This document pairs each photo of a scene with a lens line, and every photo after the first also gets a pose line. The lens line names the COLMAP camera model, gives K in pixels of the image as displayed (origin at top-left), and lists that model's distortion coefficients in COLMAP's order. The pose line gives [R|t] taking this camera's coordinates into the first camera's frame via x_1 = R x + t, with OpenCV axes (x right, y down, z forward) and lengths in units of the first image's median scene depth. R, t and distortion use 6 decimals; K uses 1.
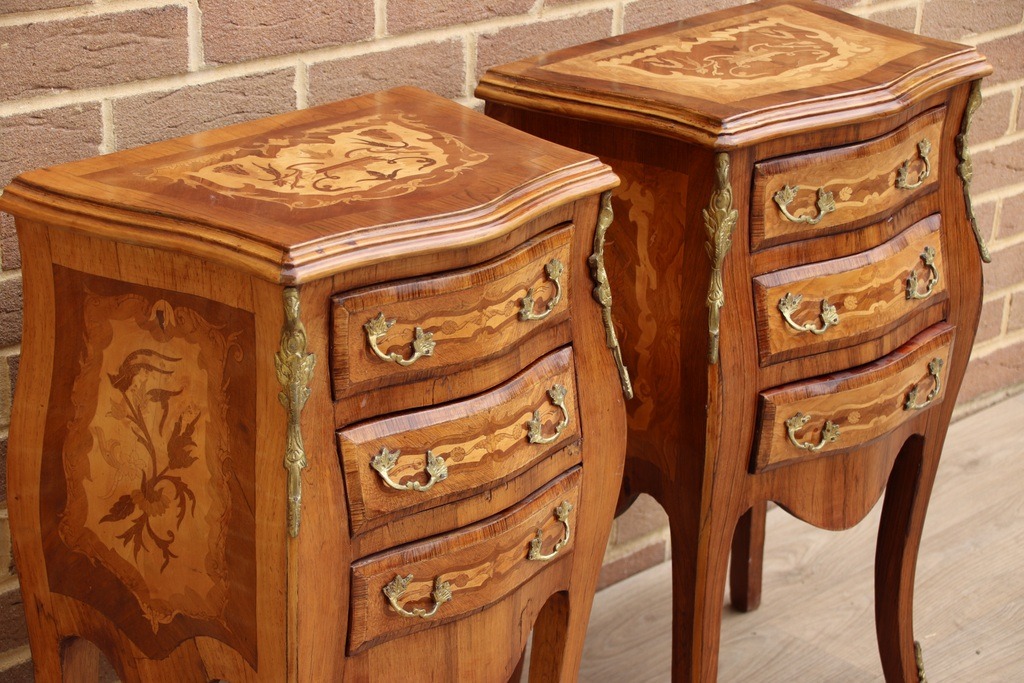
lens RADIAL K [[2280.1, 0, 531.3], [0, 2280.1, 336.4], [0, 0, 1]] dist [0.553821, 0.508751]
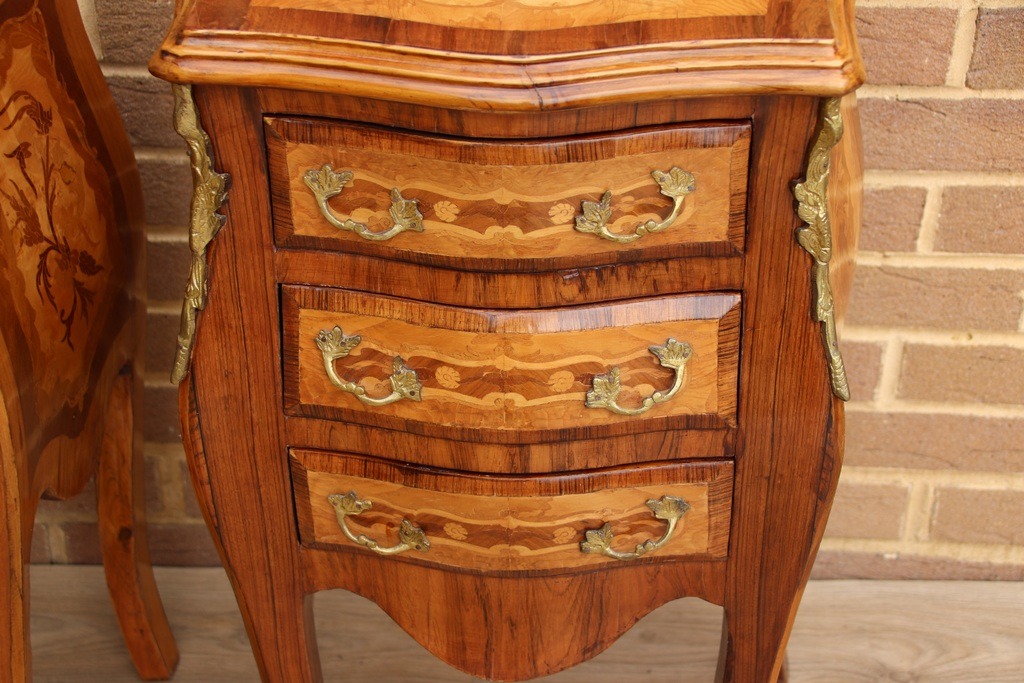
lens RADIAL K [[1923.6, 0, 510.6], [0, 1923.6, 364.5], [0, 0, 1]] dist [0.222303, 1.333135]
pose [[0.683930, 0.397190, -0.611947, 0.484744], [-0.252540, 0.915839, 0.312189, -0.191648], [0.684444, -0.058974, 0.726676, 0.654173]]
